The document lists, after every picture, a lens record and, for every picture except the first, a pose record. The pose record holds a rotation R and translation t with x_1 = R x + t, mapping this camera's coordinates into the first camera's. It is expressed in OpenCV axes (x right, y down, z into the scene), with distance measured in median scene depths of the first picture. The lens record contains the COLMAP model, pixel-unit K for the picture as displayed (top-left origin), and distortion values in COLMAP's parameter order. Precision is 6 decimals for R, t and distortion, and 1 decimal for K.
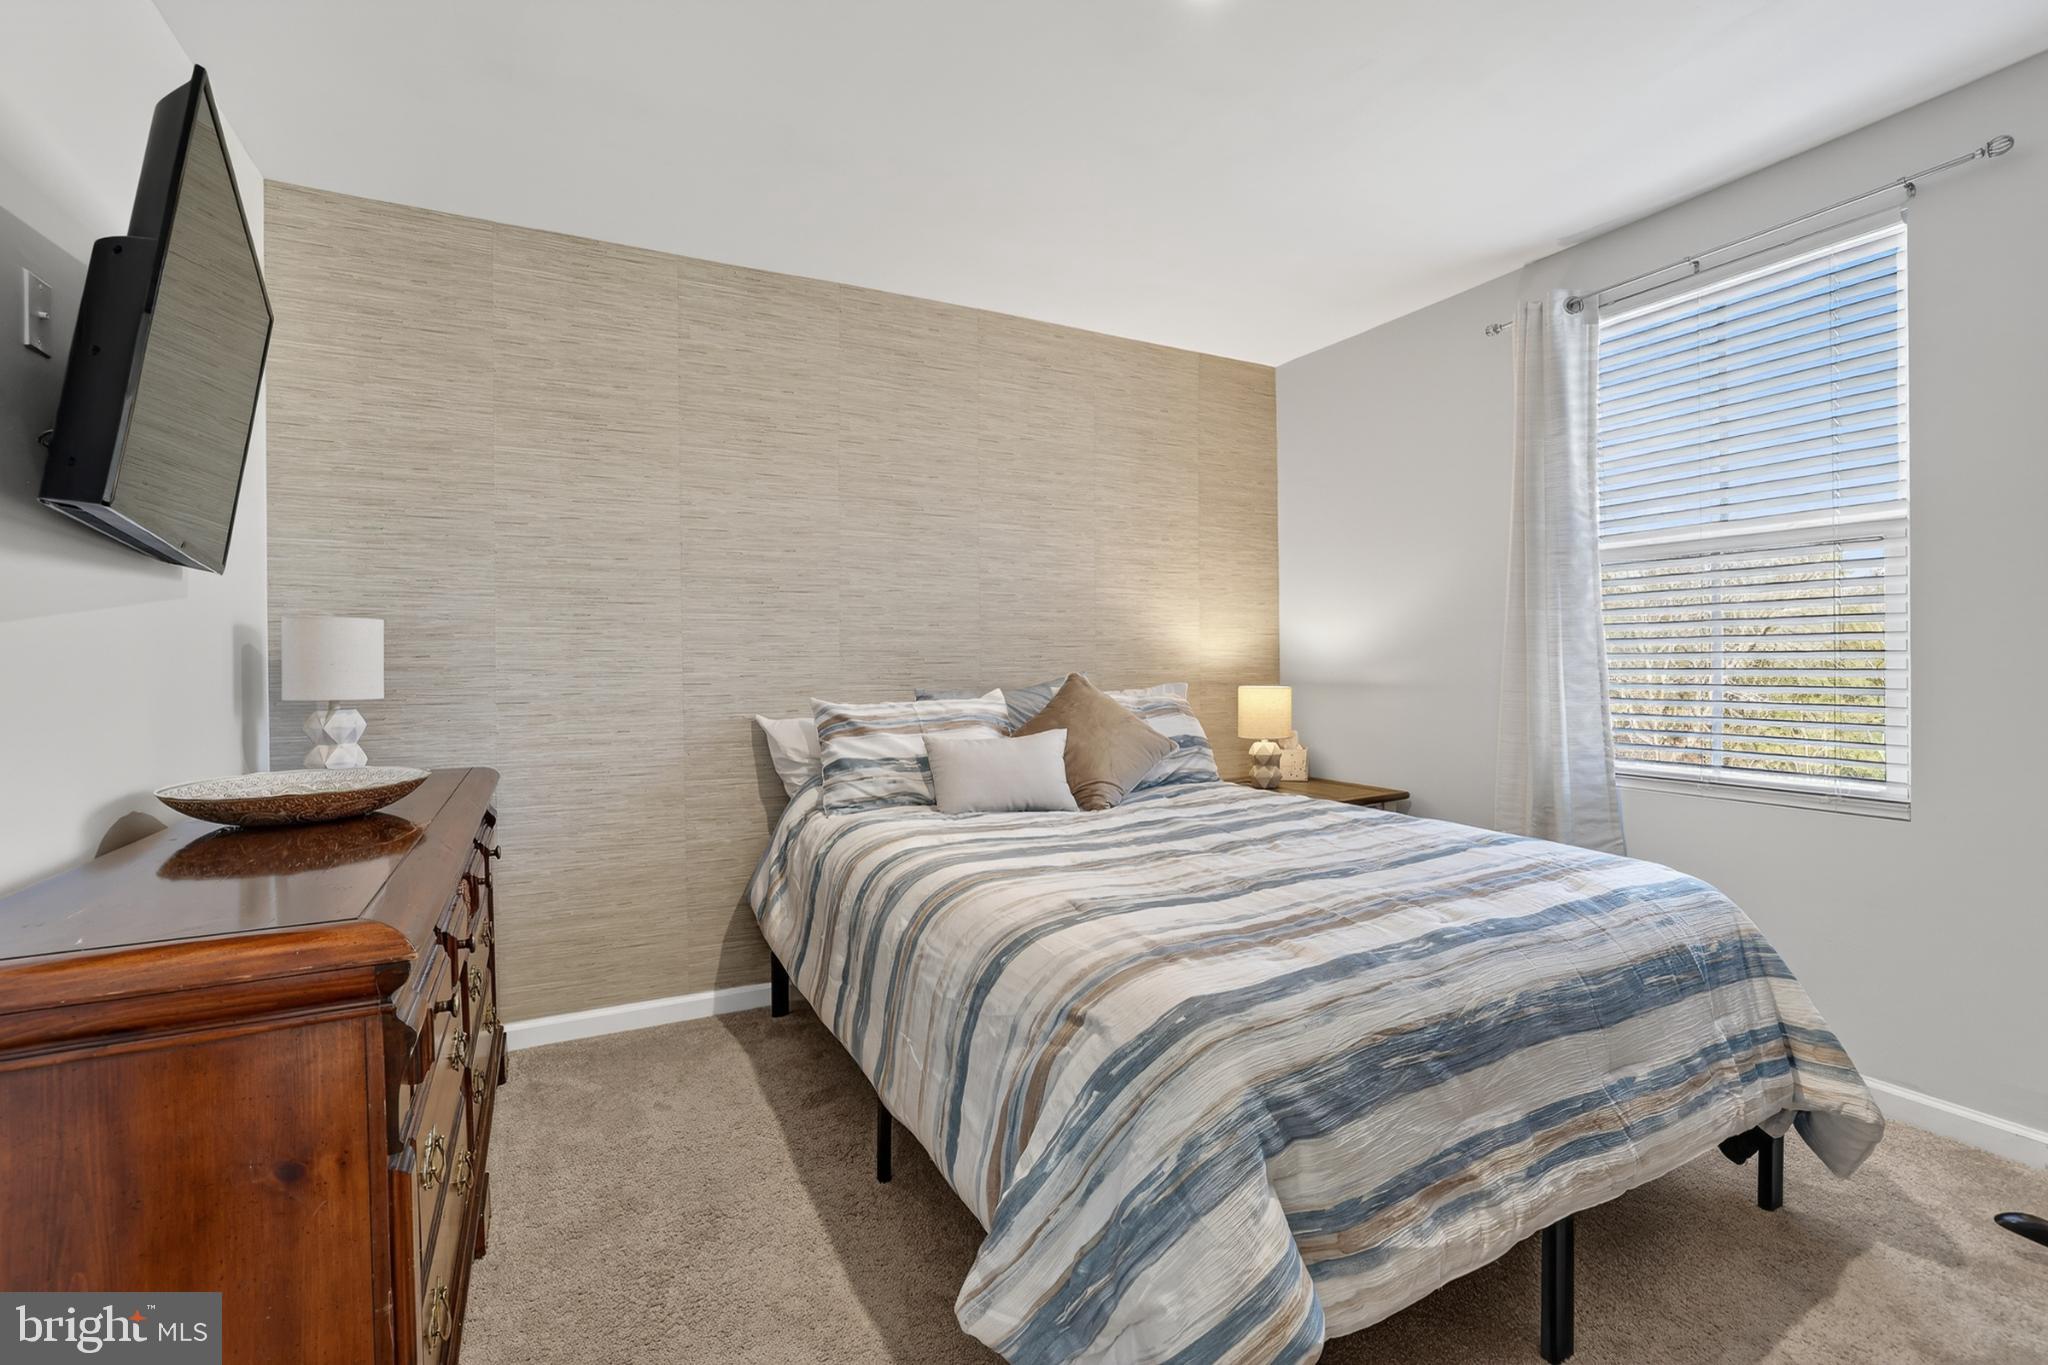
lens RADIAL K [[902.9, 0, 1033.0], [0, 902.9, 665.4], [0, 0, 1]] dist [-0.058723, 0.027171]
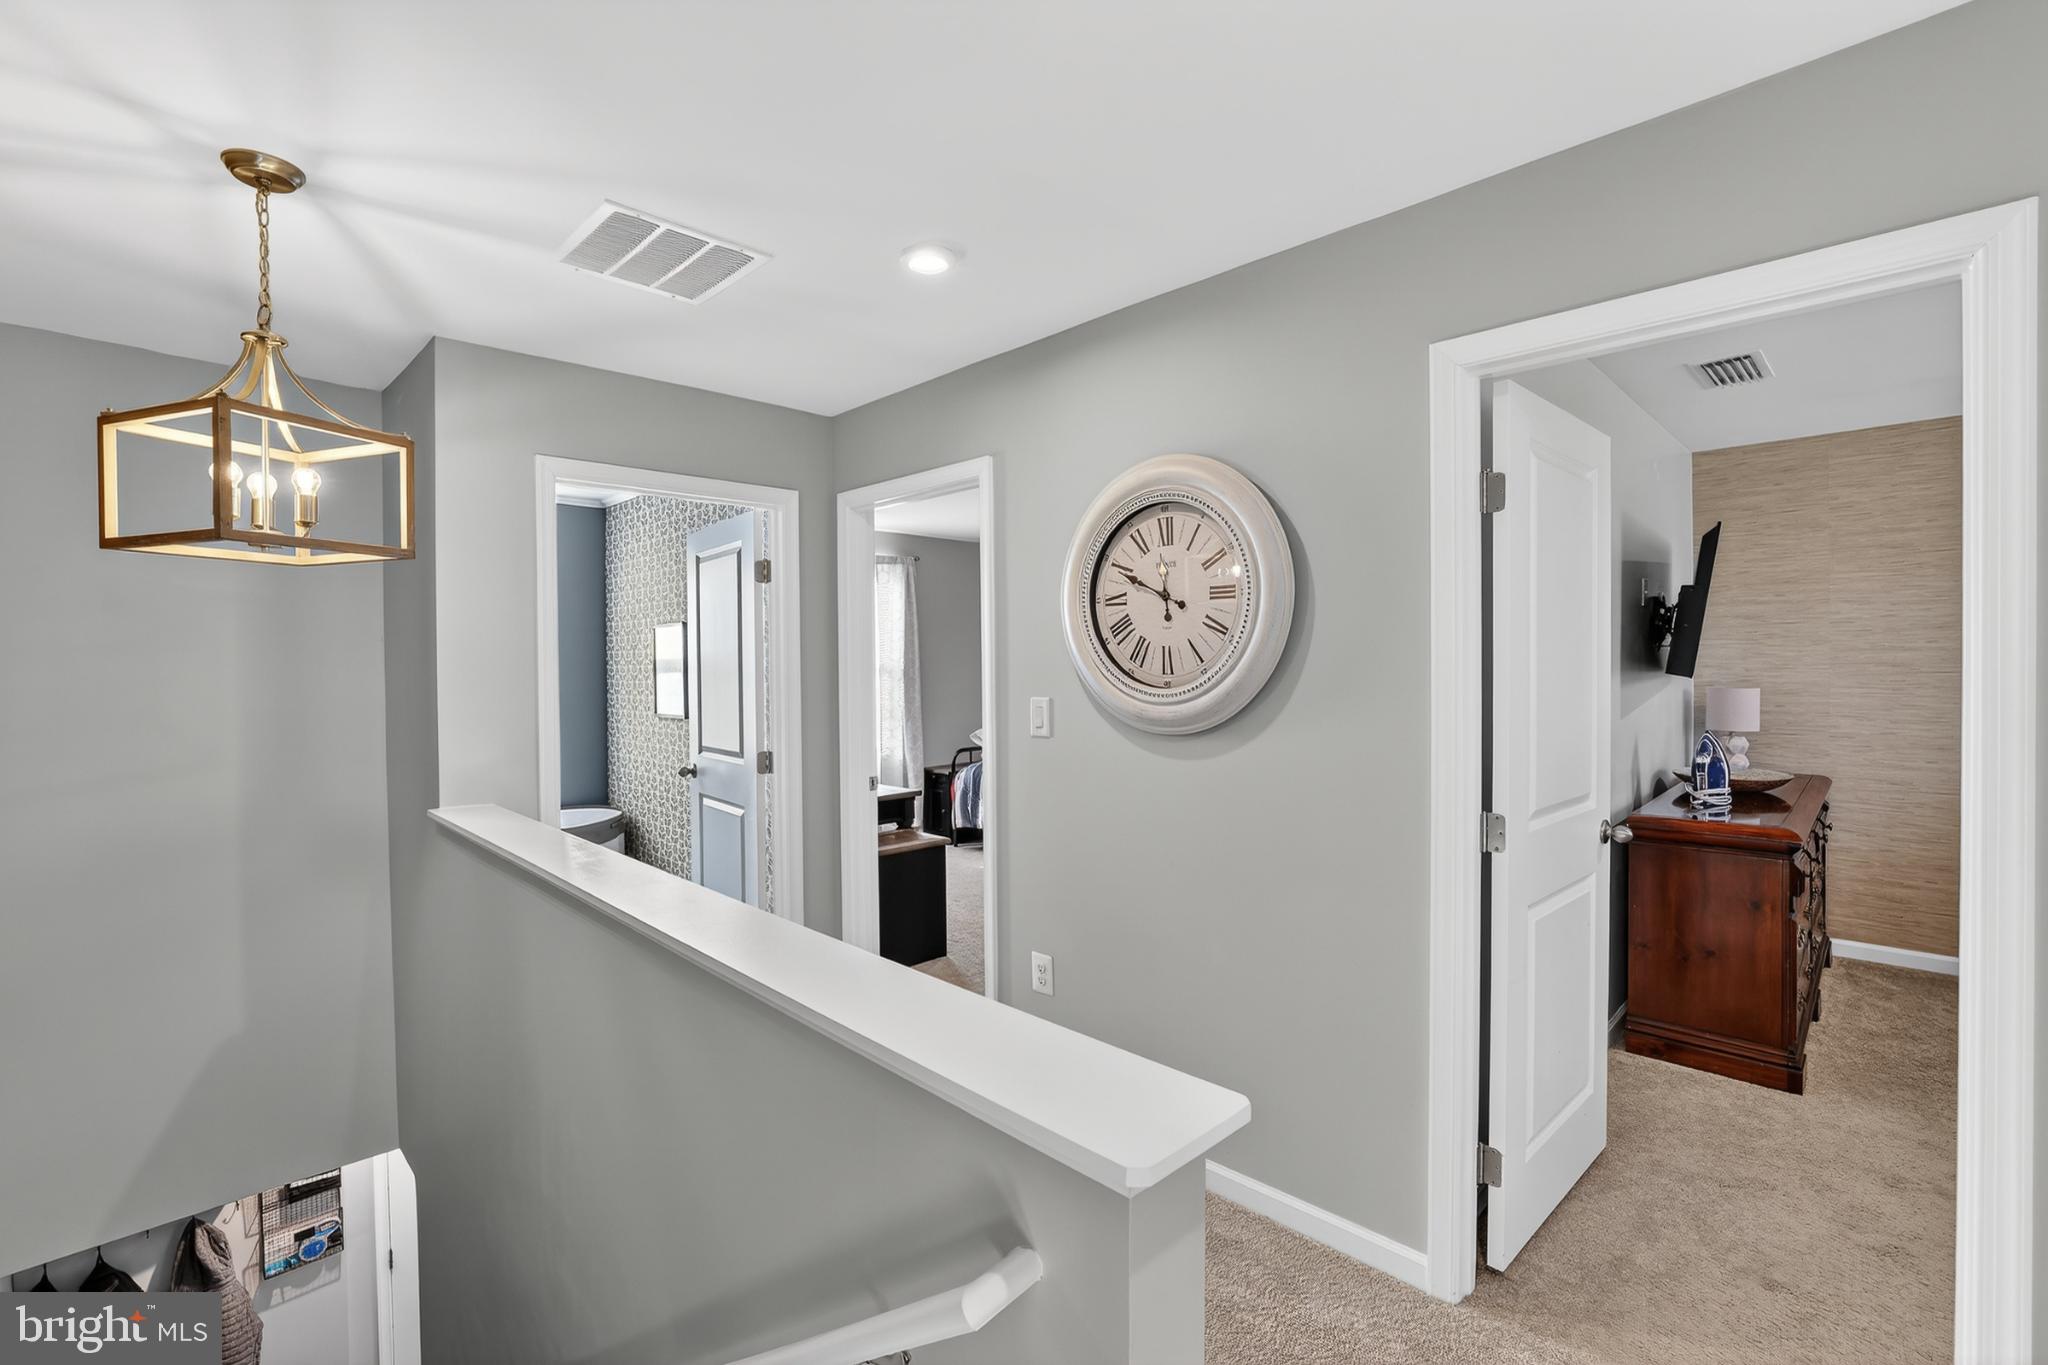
lens RADIAL K [[902.9, 0, 1033.0], [0, 902.9, 665.4], [0, 0, 1]] dist [-0.058723, 0.027171]
pose [[0.291652, 0.016113, -0.956389, 0.607342], [0.002592, 0.999841, 0.017636, -0.146681], [0.956521, -0.007622, 0.291564, -1.049430]]
